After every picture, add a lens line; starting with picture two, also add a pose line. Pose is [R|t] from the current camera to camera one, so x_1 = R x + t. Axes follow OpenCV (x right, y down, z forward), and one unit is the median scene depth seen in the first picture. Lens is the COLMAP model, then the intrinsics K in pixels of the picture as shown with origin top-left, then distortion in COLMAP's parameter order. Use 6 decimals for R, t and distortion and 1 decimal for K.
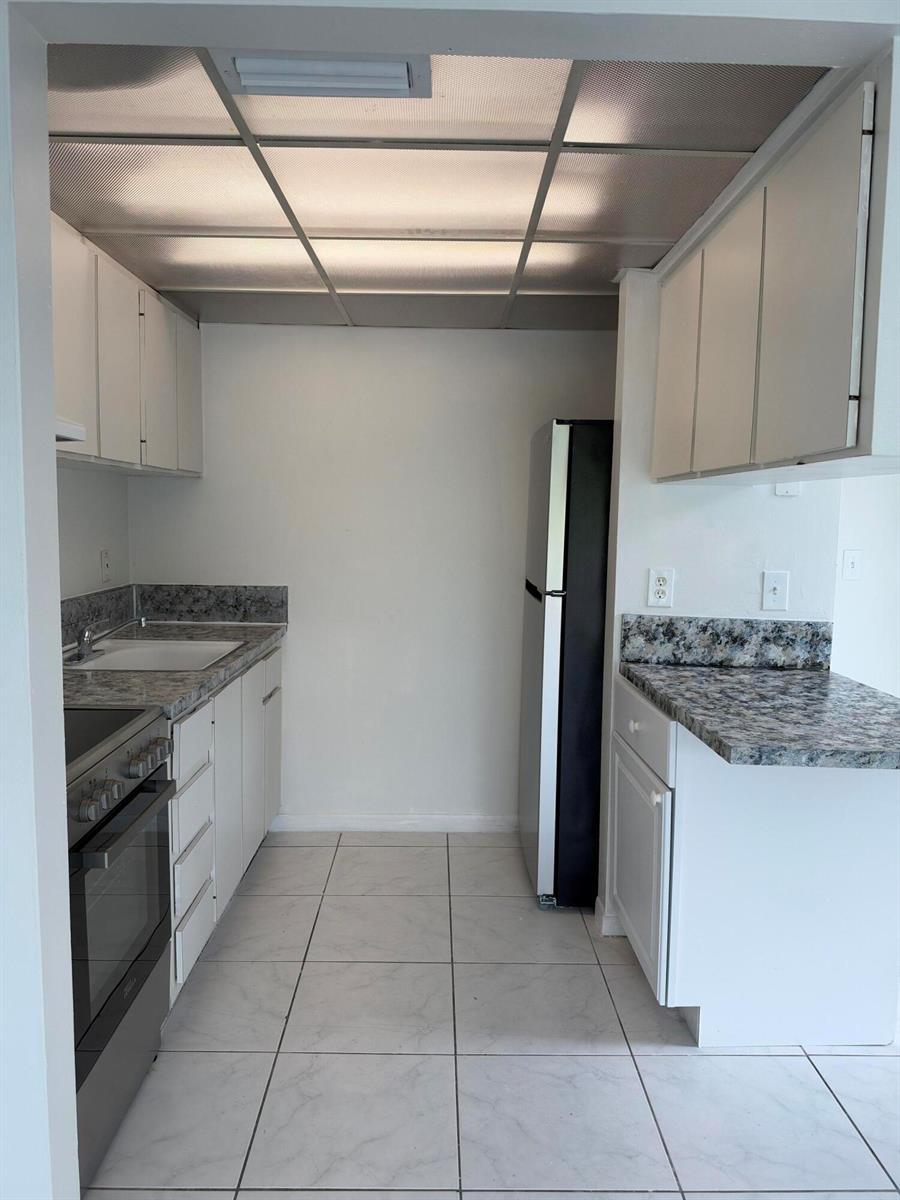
lens RADIAL K [[856.0, 0, 450.0], [0, 856.0, 600.0], [0, 0, 1]] dist [0.168260, -0.309349]
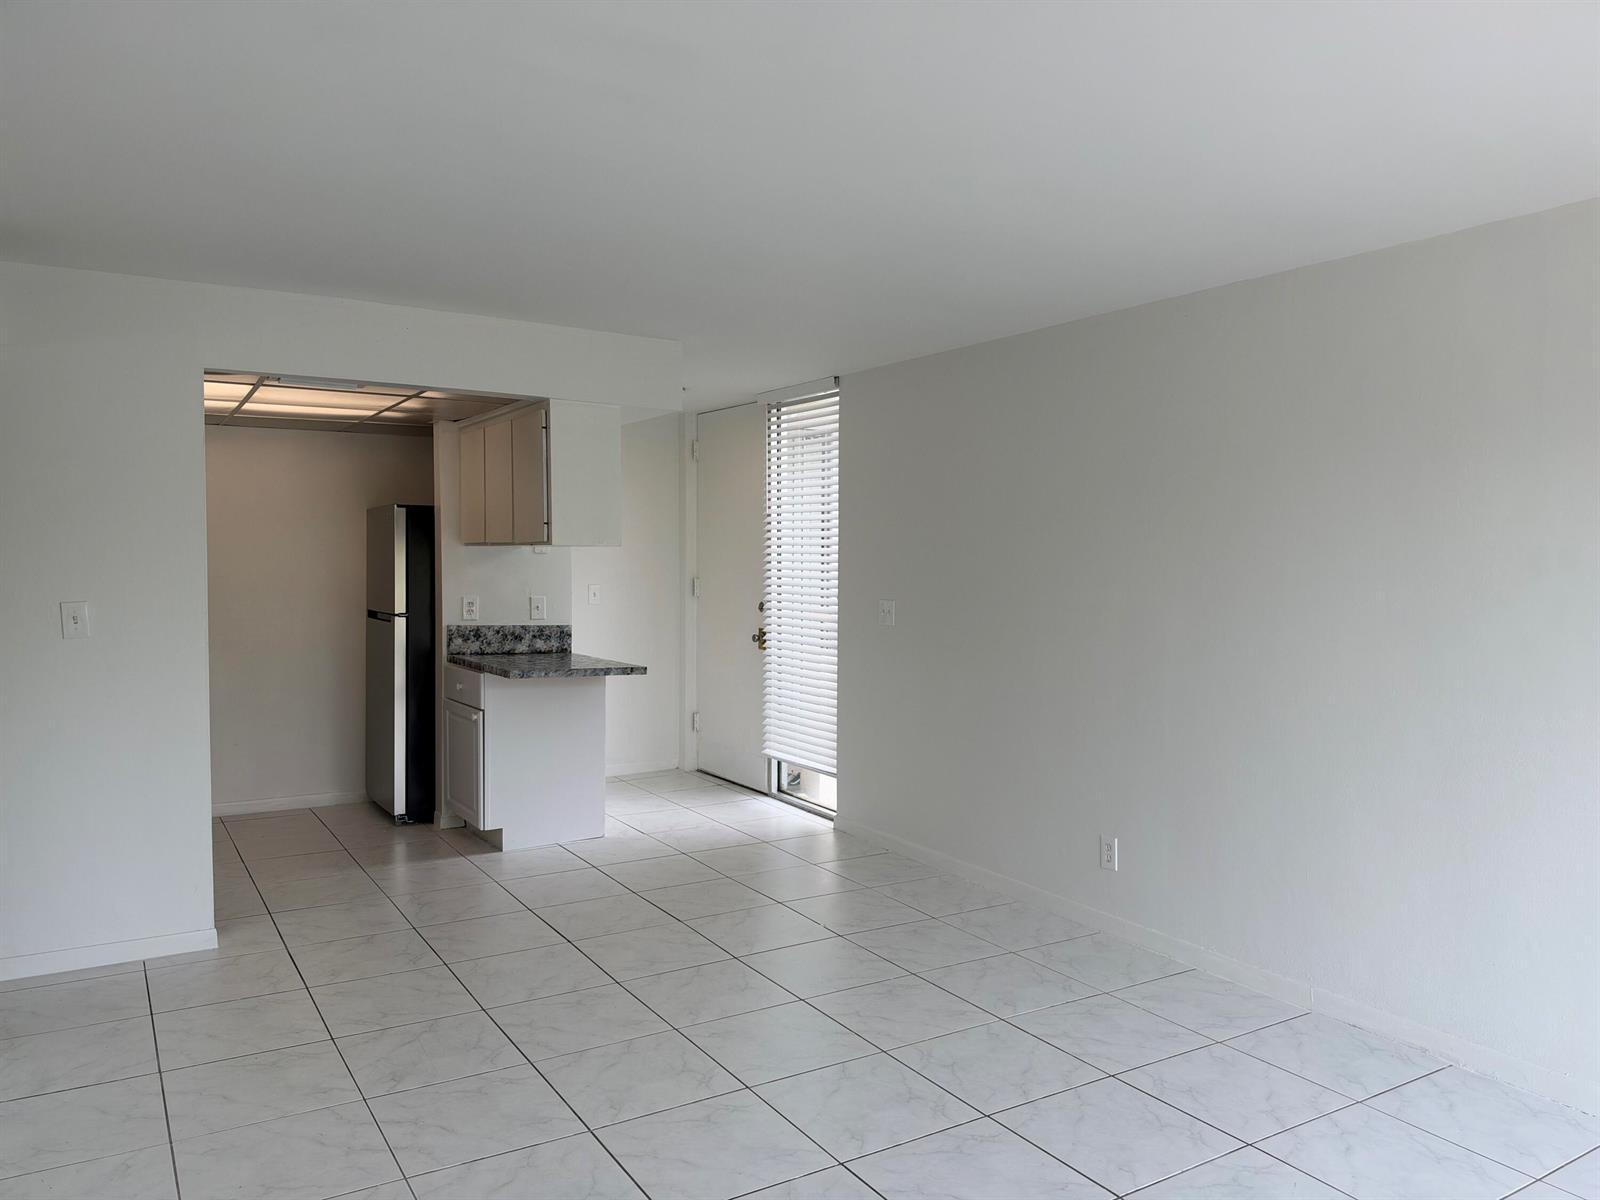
lens RADIAL K [[1141.3, 0, 800.0], [0, 1141.3, 600.0], [0, 0, 1]] dist [0.168260, -0.309349]
pose [[0.860045, -0.033512, 0.509116, -0.332487], [0.061590, 0.997363, -0.038394, 0.092580], [-0.506486, 0.064377, 0.859841, -1.200370]]
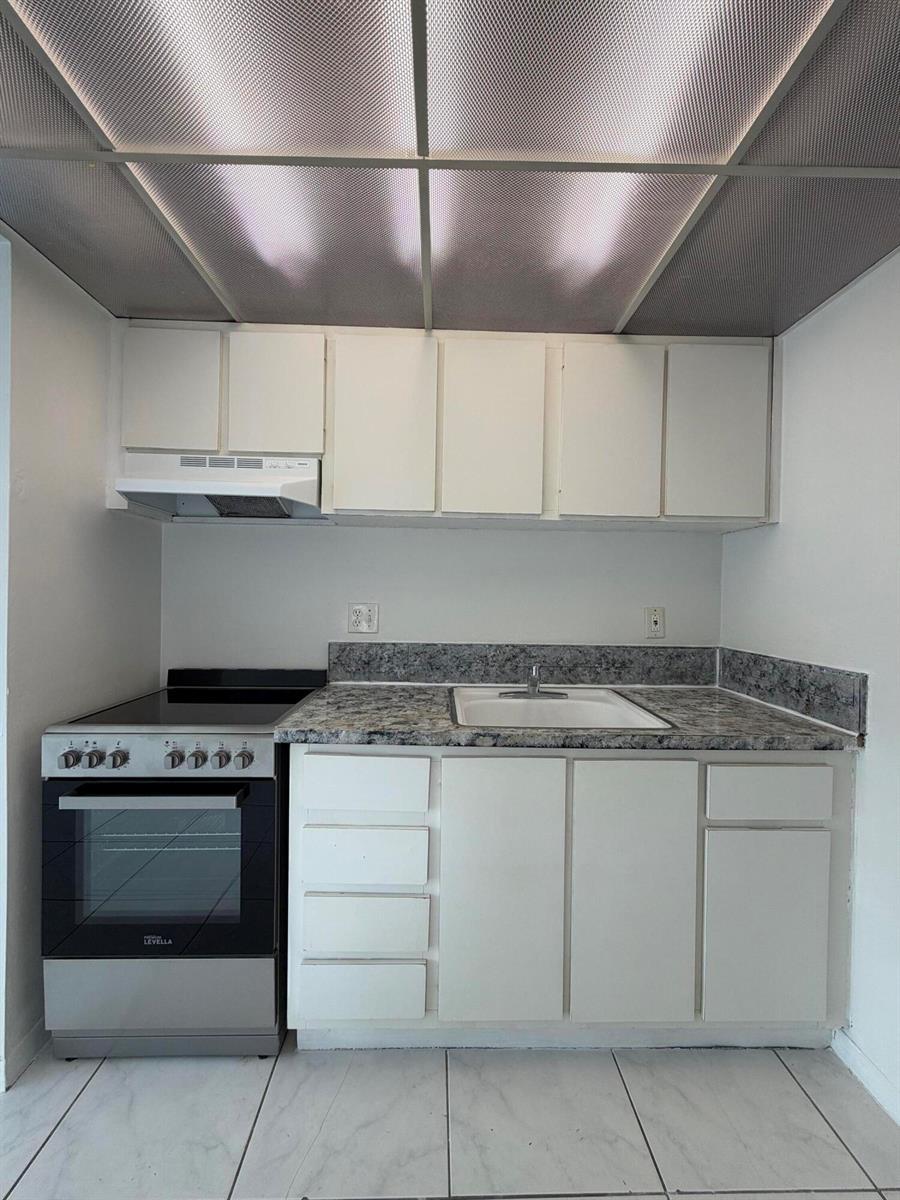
lens RADIAL K [[481.1, 0, 450.0], [0, 481.1, 600.0], [0, 0, 1]] dist [-0.000108, -0.000007]
pose [[0.012909, -0.000482, -0.999917, 0.205212], [-0.113710, 0.993512, -0.001946, -0.046398], [0.993430, 0.113725, 0.012770, 0.935871]]
